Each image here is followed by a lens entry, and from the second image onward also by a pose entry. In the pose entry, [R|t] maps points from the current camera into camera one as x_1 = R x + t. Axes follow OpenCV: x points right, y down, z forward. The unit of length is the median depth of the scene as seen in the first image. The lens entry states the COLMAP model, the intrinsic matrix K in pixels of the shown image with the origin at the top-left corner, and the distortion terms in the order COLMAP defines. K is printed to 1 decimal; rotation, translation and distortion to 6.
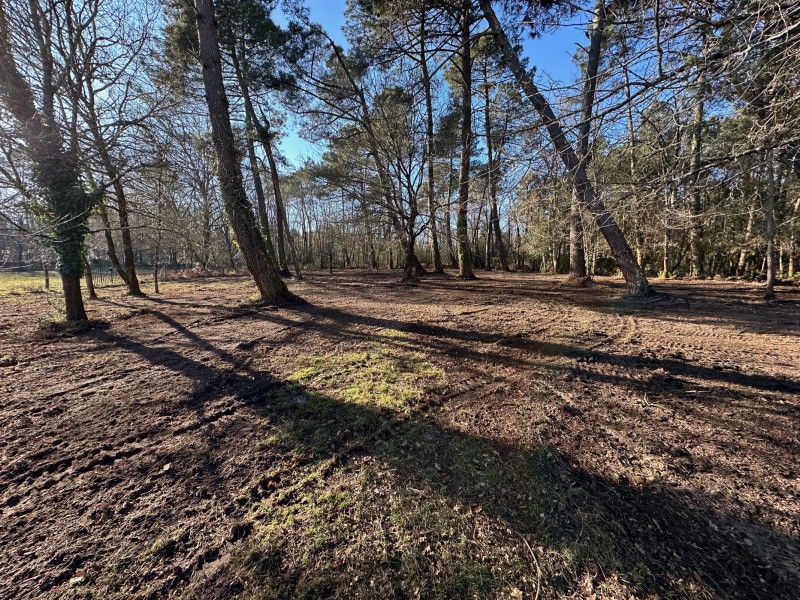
lens RADIAL K [[319.9, 0, 399.5], [0, 319.9, 300.3], [0, 0, 1]] dist [0.001218, -0.000087]
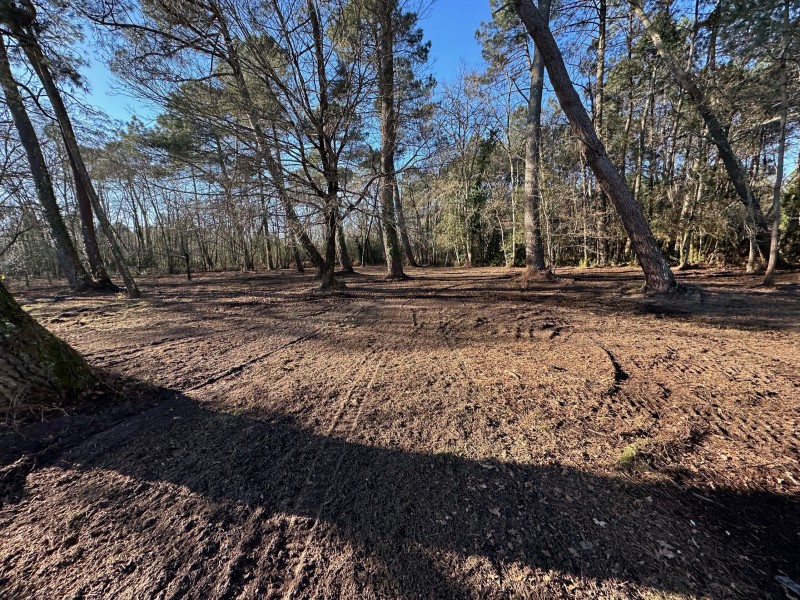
lens RADIAL K [[319.9, 0, 400.8], [0, 319.9, 299.6], [0, 0, 1]] dist [0.001218, -0.000087]
pose [[0.923364, -0.082974, 0.374852, -0.056746], [0.079853, 0.996521, 0.023883, -0.024080], [-0.375530, 0.007881, 0.926777, 0.188751]]
